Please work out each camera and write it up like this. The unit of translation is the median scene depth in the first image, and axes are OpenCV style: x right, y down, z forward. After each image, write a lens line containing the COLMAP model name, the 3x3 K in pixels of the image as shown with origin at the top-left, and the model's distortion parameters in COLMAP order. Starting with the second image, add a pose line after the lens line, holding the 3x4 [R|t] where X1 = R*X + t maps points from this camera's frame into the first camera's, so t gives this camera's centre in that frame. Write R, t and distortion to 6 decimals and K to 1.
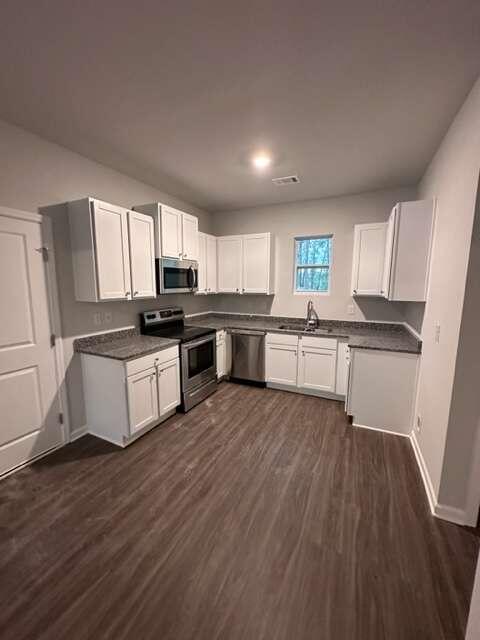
lens RADIAL K [[255.9, 0, 236.2], [0, 255.9, 321.0], [0, 0, 1]] dist [-0.002497, -0.000005]
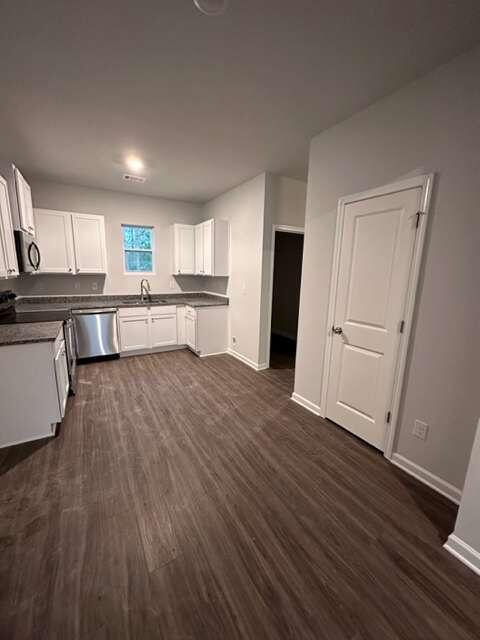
lens RADIAL K [[255.9, 0, 236.2], [0, 255.9, 321.0], [0, 0, 1]] dist [-0.002497, -0.000005]
pose [[0.569008, -0.153013, 0.807971, -0.628745], [0.102602, 0.988068, 0.114863, 0.030699], [-0.815906, 0.017541, 0.577918, -0.089734]]
